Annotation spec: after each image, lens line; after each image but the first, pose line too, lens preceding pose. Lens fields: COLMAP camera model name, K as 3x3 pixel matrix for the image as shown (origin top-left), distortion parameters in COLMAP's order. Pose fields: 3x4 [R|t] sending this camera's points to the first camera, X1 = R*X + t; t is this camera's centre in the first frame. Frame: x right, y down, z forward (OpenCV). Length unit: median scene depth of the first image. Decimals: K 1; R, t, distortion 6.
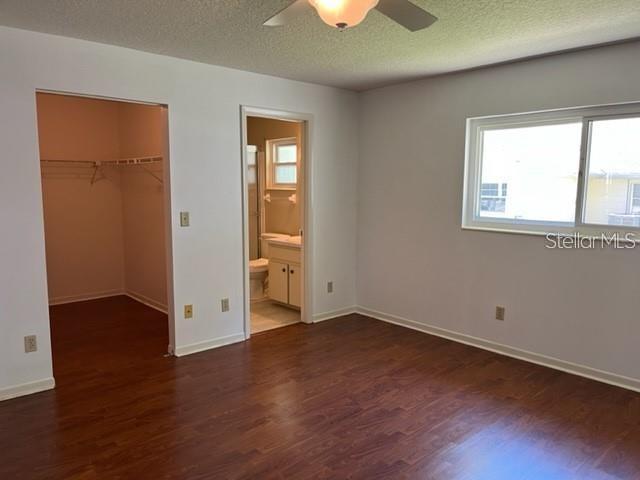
lens RADIAL K [[486.5, 0, 320.1], [0, 486.5, 241.1], [0, 0, 1]] dist [0.012679, 0.002423]
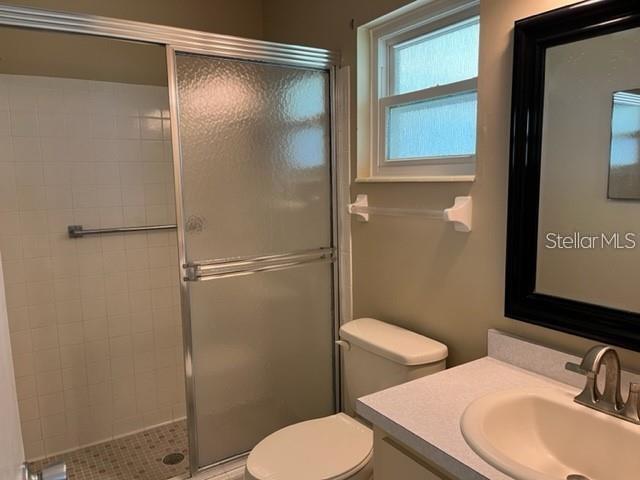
lens RADIAL K [[486.5, 0, 319.1], [0, 486.5, 240.4], [0, 0, 1]] dist [0.012679, 0.002423]
pose [[0.989230, -0.000856, -0.146368, -0.088919], [0.001564, 0.999988, 0.004722, -0.069598], [0.146362, -0.004900, 0.989219, 0.680984]]
